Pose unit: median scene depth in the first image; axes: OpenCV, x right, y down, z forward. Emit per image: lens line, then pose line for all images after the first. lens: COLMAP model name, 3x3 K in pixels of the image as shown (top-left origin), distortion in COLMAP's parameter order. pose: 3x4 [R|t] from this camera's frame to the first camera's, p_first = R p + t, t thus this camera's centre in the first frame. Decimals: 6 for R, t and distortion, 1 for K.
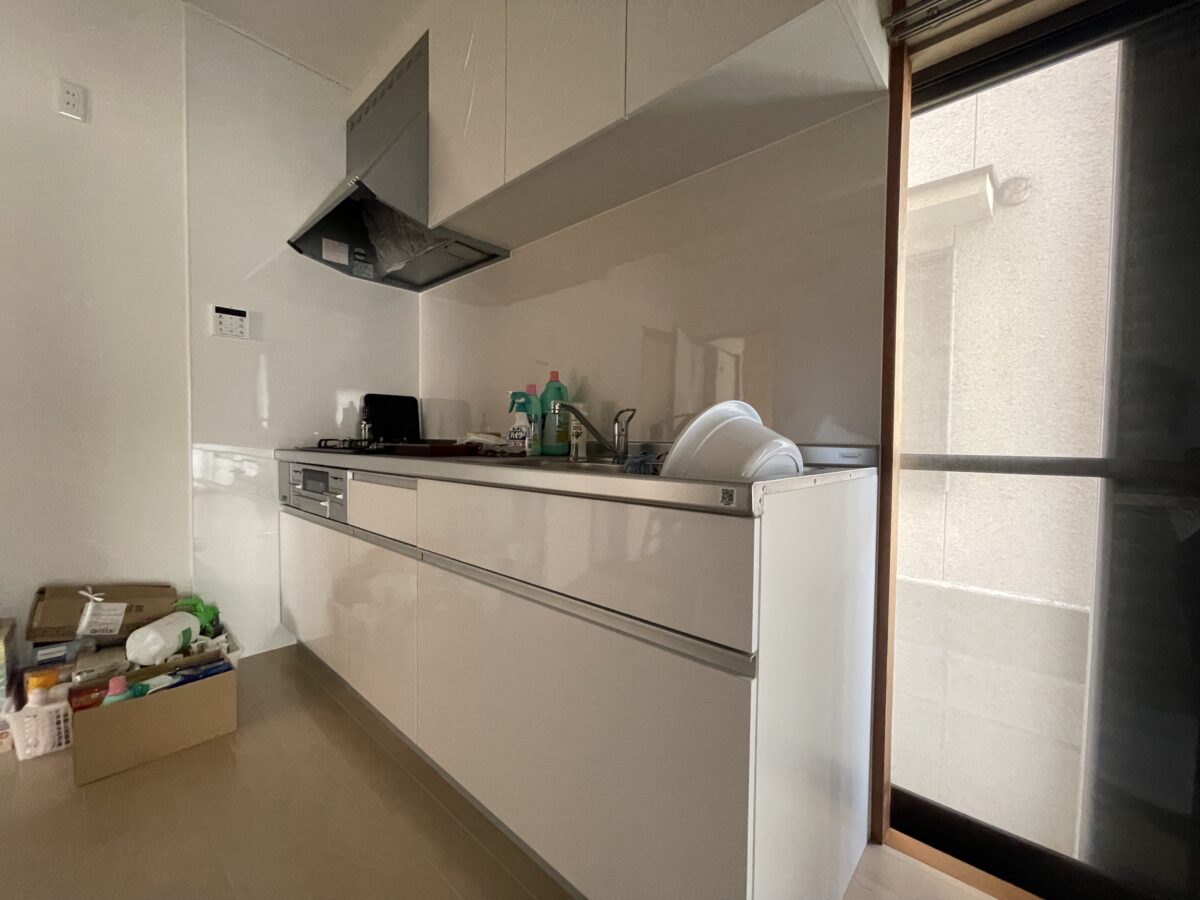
lens RADIAL K [[488.5, 0, 594.4], [0, 488.5, 452.1], [0, 0, 1]] dist [0.000624, 0.000067]
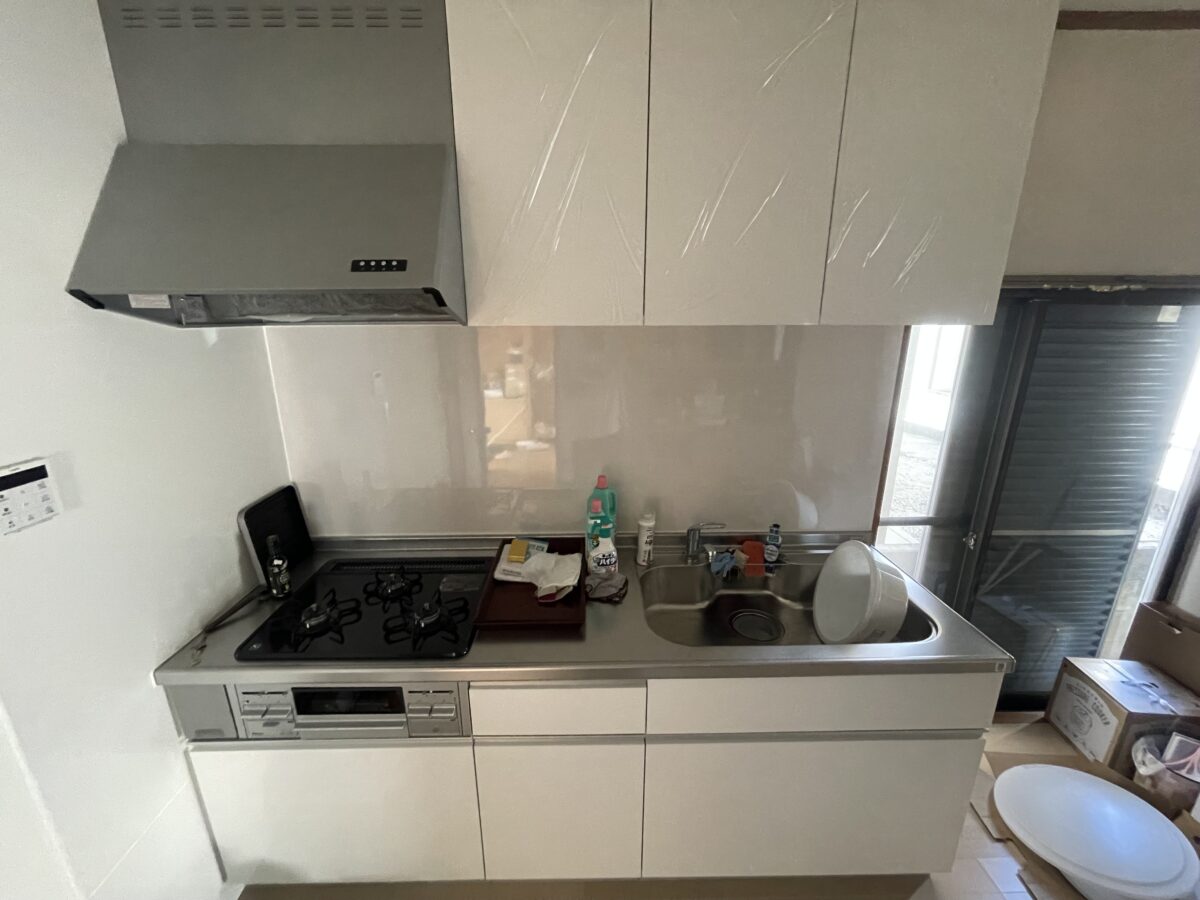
lens RADIAL K [[487.6, 0, 591.4], [0, 487.6, 454.0], [0, 0, 1]] dist [-0.001462, -0.000919]
pose [[0.721485, -0.203858, 0.661742, -0.761781], [0.027941, 0.963472, 0.266347, -0.487746], [-0.691867, -0.173676, 0.700826, 0.359051]]
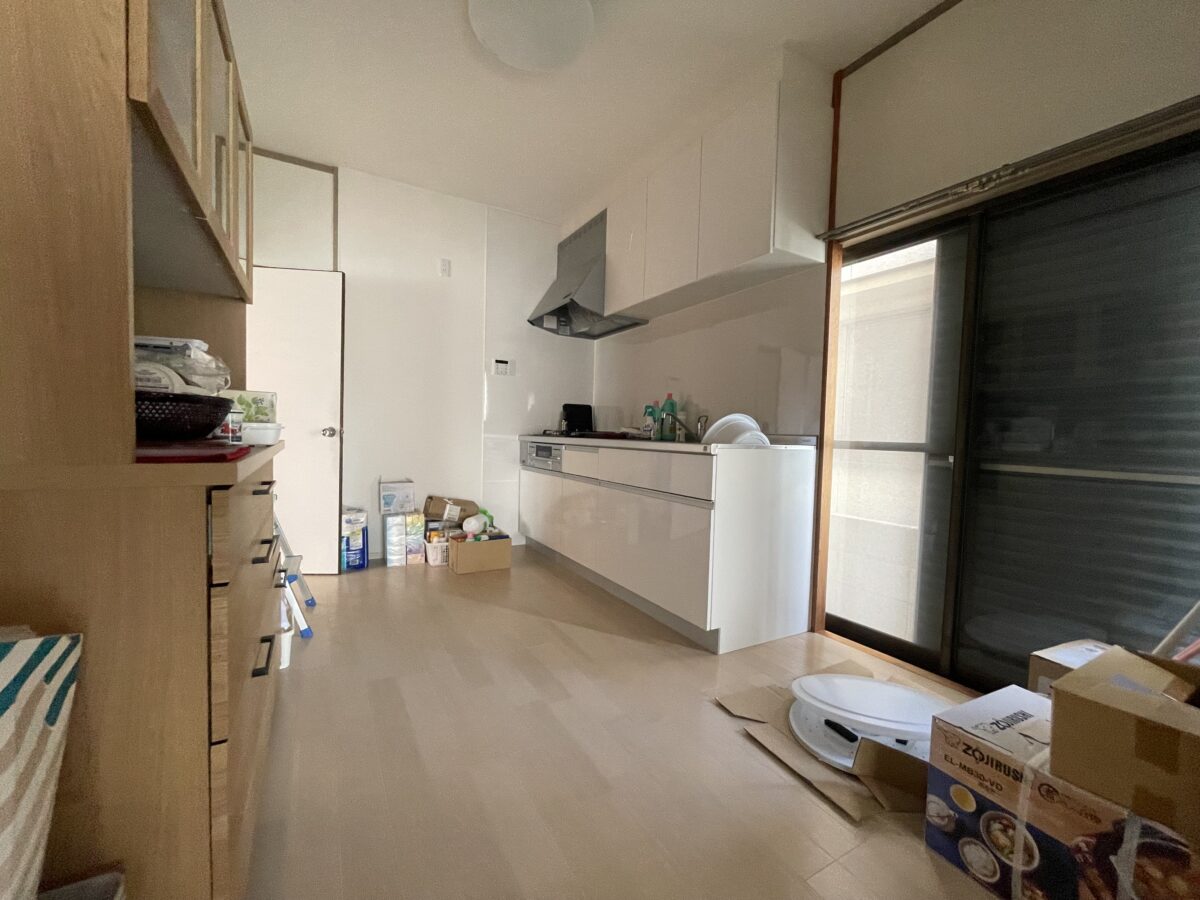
lens RADIAL K [[487.6, 0, 591.4], [0, 487.6, 454.0], [0, 0, 1]] dist [-0.001462, -0.000919]
pose [[0.951457, 0.029419, -0.306372, 0.205298], [-0.025890, 0.999543, 0.015579, 0.036793], [0.306690, -0.006890, 0.951784, -0.811924]]
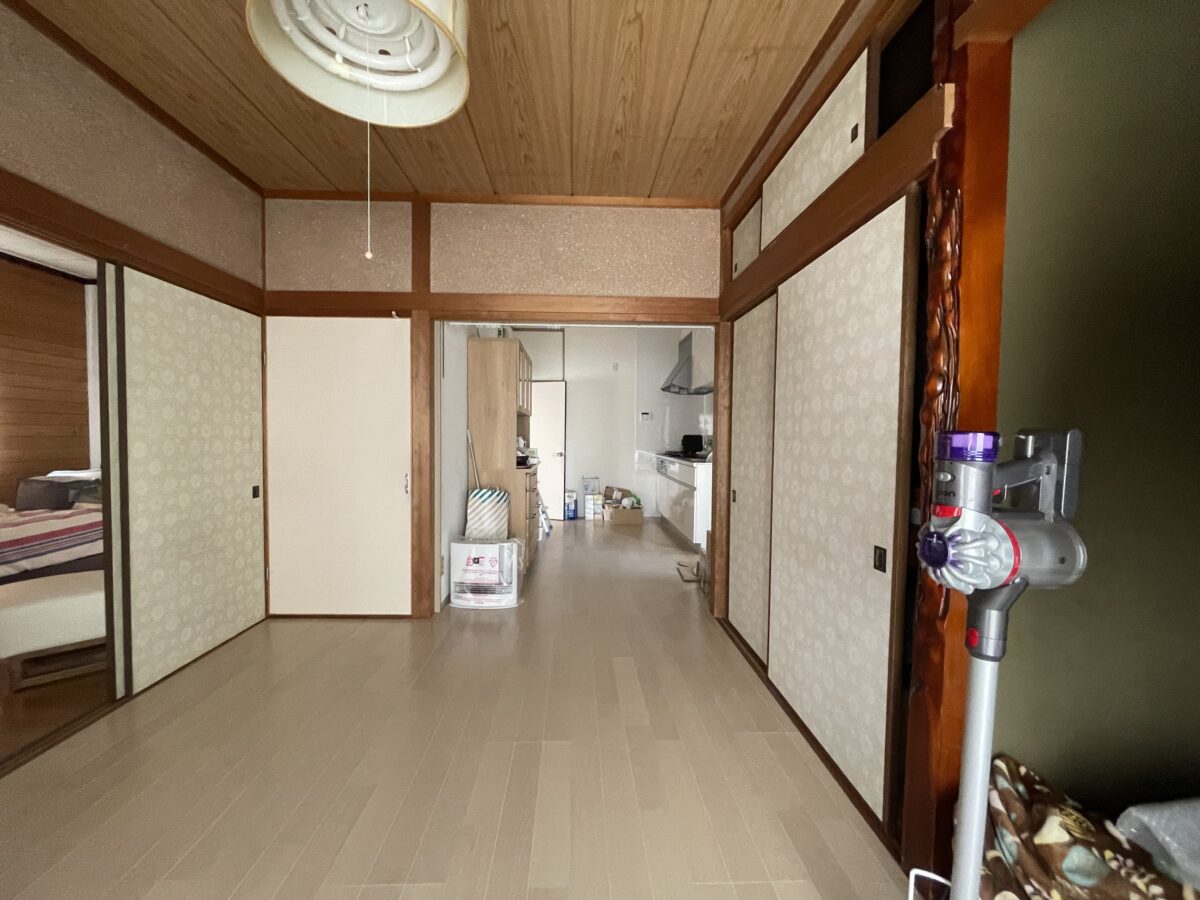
lens RADIAL K [[487.6, 0, 591.4], [0, 487.6, 454.0], [0, 0, 1]] dist [-0.001462, -0.000919]
pose [[0.702762, 0.024890, -0.710989, 1.666850], [-0.020872, 0.999679, 0.014365, -0.053451], [0.711118, 0.004745, 0.703056, -1.950666]]
